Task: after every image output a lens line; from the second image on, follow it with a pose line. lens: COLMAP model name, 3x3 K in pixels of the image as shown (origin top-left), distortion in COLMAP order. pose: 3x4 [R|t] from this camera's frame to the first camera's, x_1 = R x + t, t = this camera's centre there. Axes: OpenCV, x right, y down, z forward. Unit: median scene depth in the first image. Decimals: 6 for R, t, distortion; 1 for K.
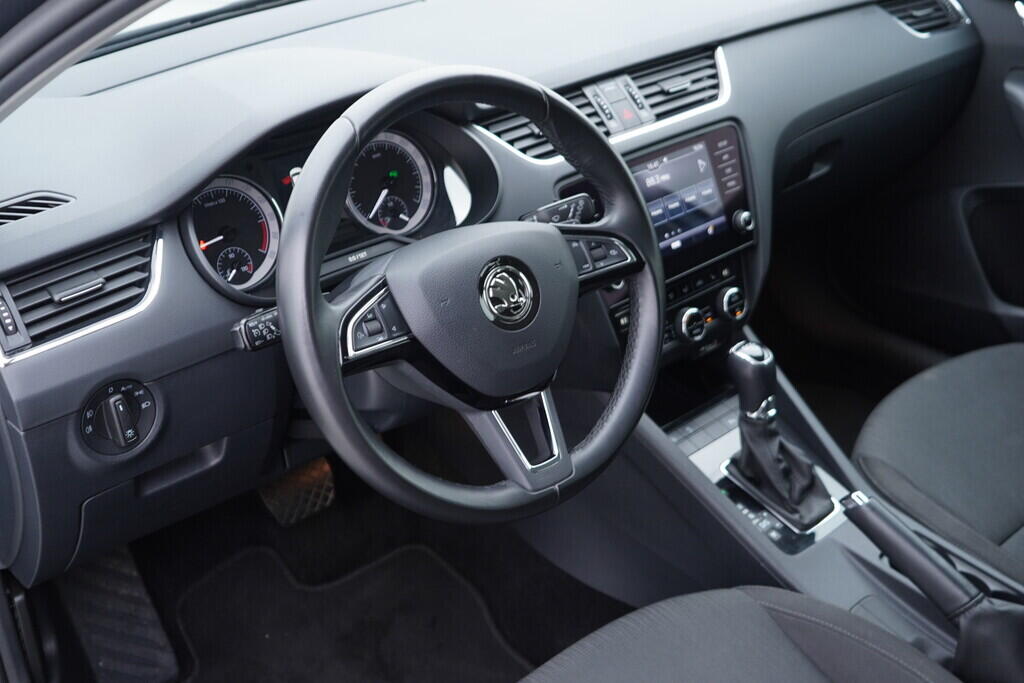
lens RADIAL K [[1163.1, 0, 512.0], [0, 1163.1, 341.5], [0, 0, 1]] dist [-0.012583, 0.057887]
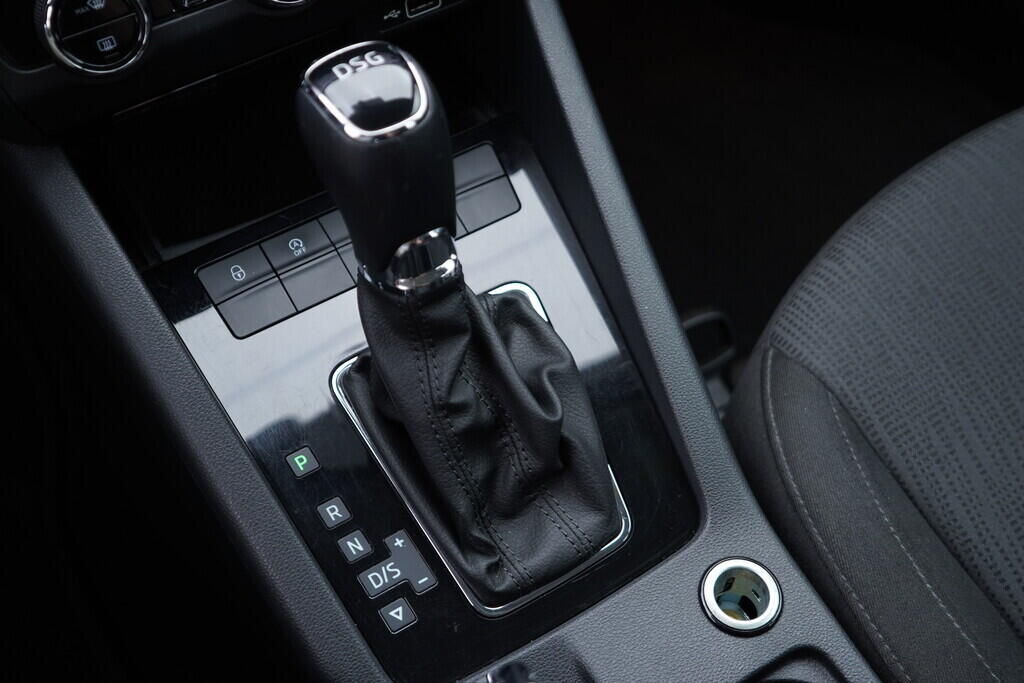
lens RADIAL K [[1163.1, 0, 512.0], [0, 1163.1, 341.5], [0, 0, 1]] dist [-0.012583, 0.057887]
pose [[0.985616, 0.129688, -0.108362, 0.282840], [-0.077721, 0.917194, 0.390786, -0.049756], [0.150070, -0.376743, 0.914081, 0.703449]]
